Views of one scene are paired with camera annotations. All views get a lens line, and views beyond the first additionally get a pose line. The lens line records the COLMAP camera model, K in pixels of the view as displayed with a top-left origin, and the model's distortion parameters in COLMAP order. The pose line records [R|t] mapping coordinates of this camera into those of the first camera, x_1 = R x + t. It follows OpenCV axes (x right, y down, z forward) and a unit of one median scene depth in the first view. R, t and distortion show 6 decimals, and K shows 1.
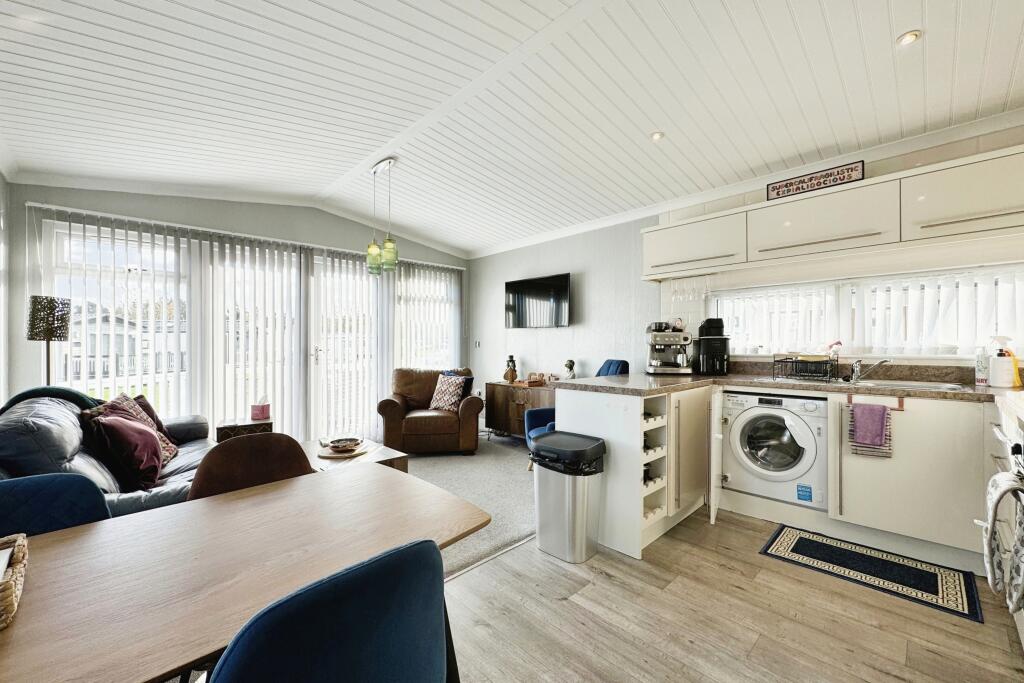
lens RADIAL K [[412.3, 0, 511.5], [0, 412.3, 340.9], [0, 0, 1]] dist [0.000712, -0.000184]
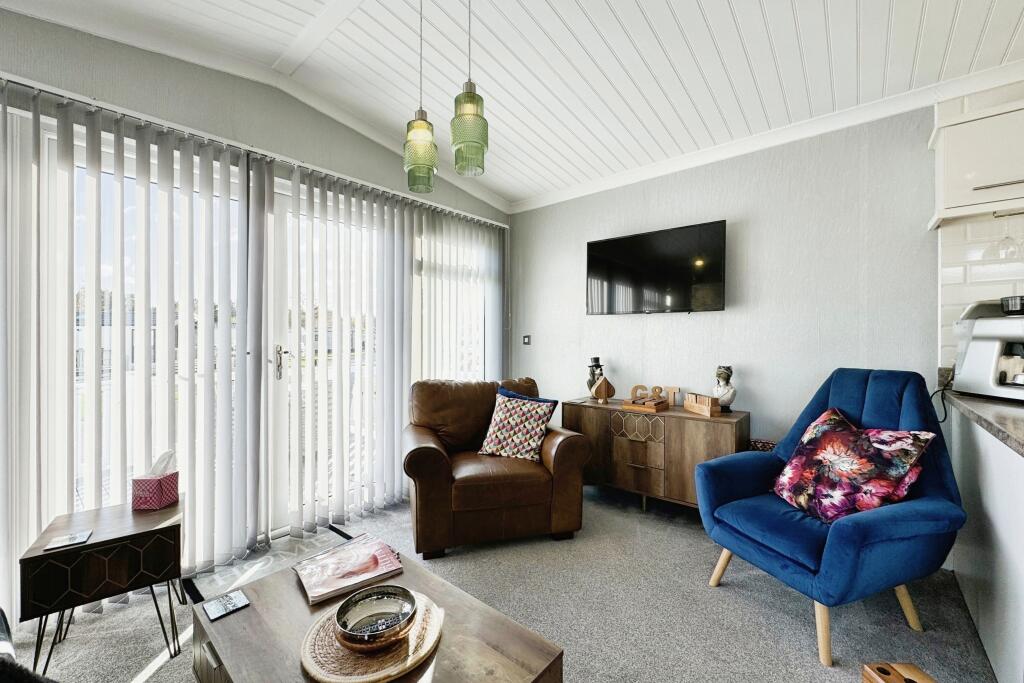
lens RADIAL K [[412.2, 0, 509.6], [0, 412.2, 334.3], [0, 0, 1]] dist [0.001047, 0.000321]
pose [[0.996011, -0.002695, 0.089190, -0.298157], [0.002643, 0.999996, 0.000705, -0.002400], [-0.089191, -0.000467, 0.996014, 0.586943]]
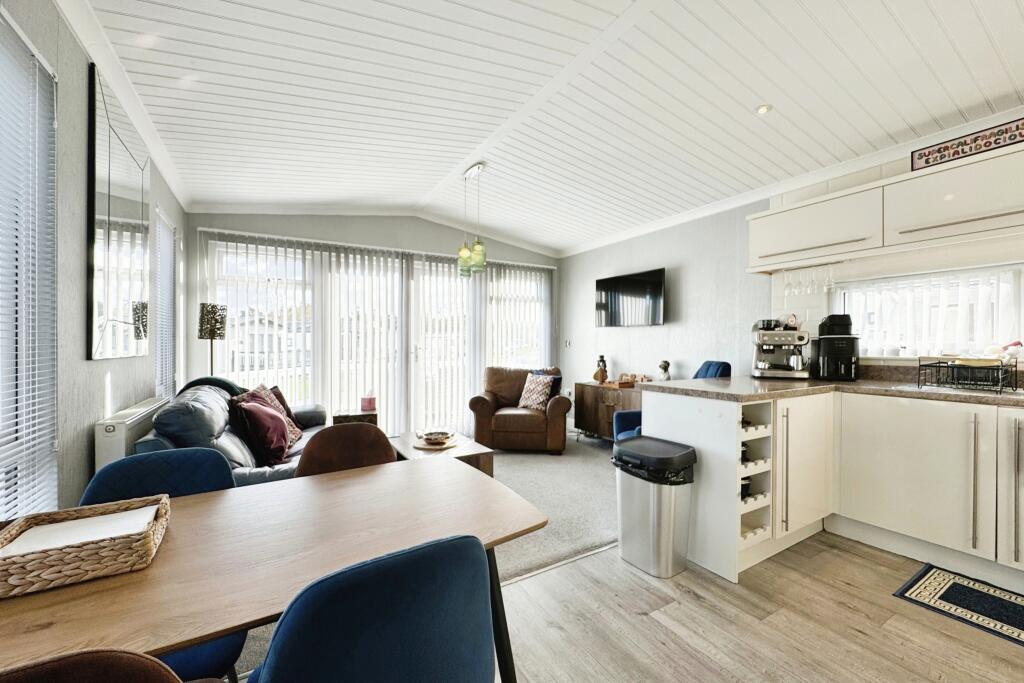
lens RADIAL K [[413.7, 0, 512.0], [0, 413.7, 341.5], [0, 0, 1]] dist [-0.001217, 0.000350]
pose [[0.973072, 0.002716, -0.230485, 0.028002], [-0.001964, 0.999992, 0.003493, -0.000061], [0.230493, -0.002946, 0.973070, 0.006582]]
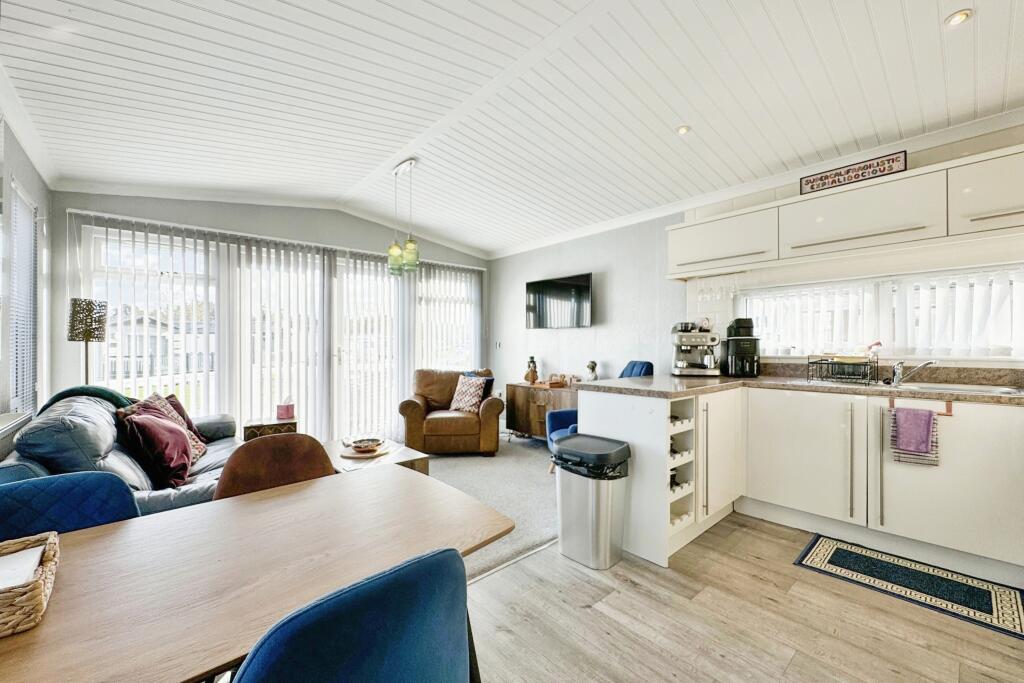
lens RADIAL K [[413.7, 0, 512.0], [0, 413.7, 341.5], [0, 0, 1]] dist [-0.001217, 0.000350]
pose [[0.998894, -0.000320, -0.047019, -0.003058], [0.000300, 1.000000, -0.000433, 0.000051], [0.047019, 0.000419, 0.998894, 0.009116]]
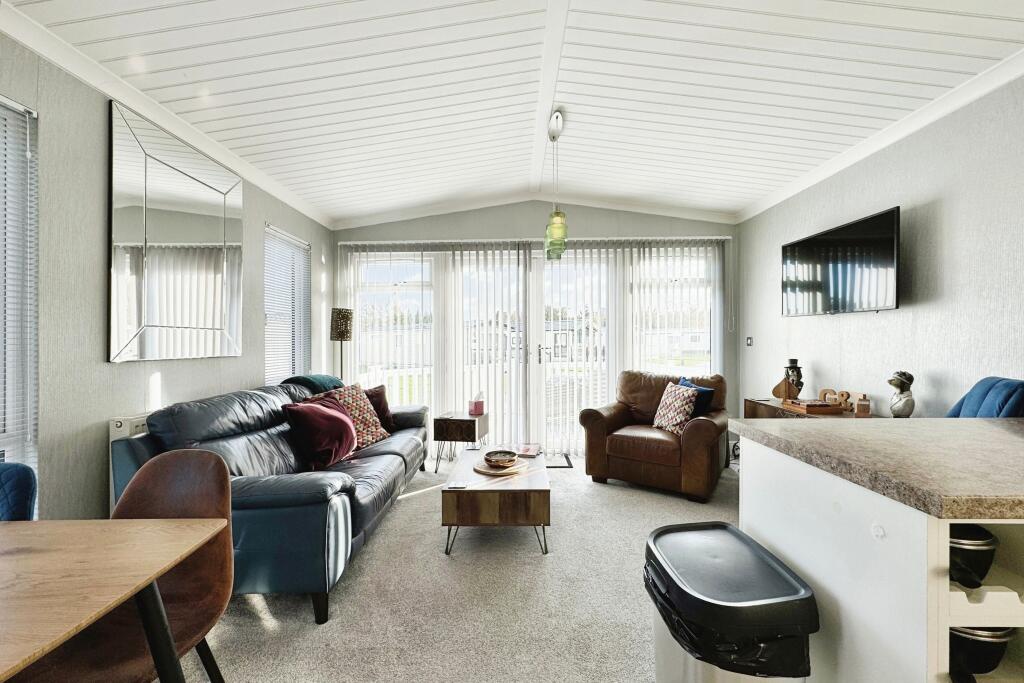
lens RADIAL K [[410.4, 0, 513.9], [0, 410.4, 338.6], [0, 0, 1]] dist [-0.000779, 0.000001]
pose [[0.712604, -0.005570, -0.701544, 0.212887], [0.009578, 0.999953, 0.001790, -0.003072], [0.701501, -0.007995, 0.712624, 0.380422]]
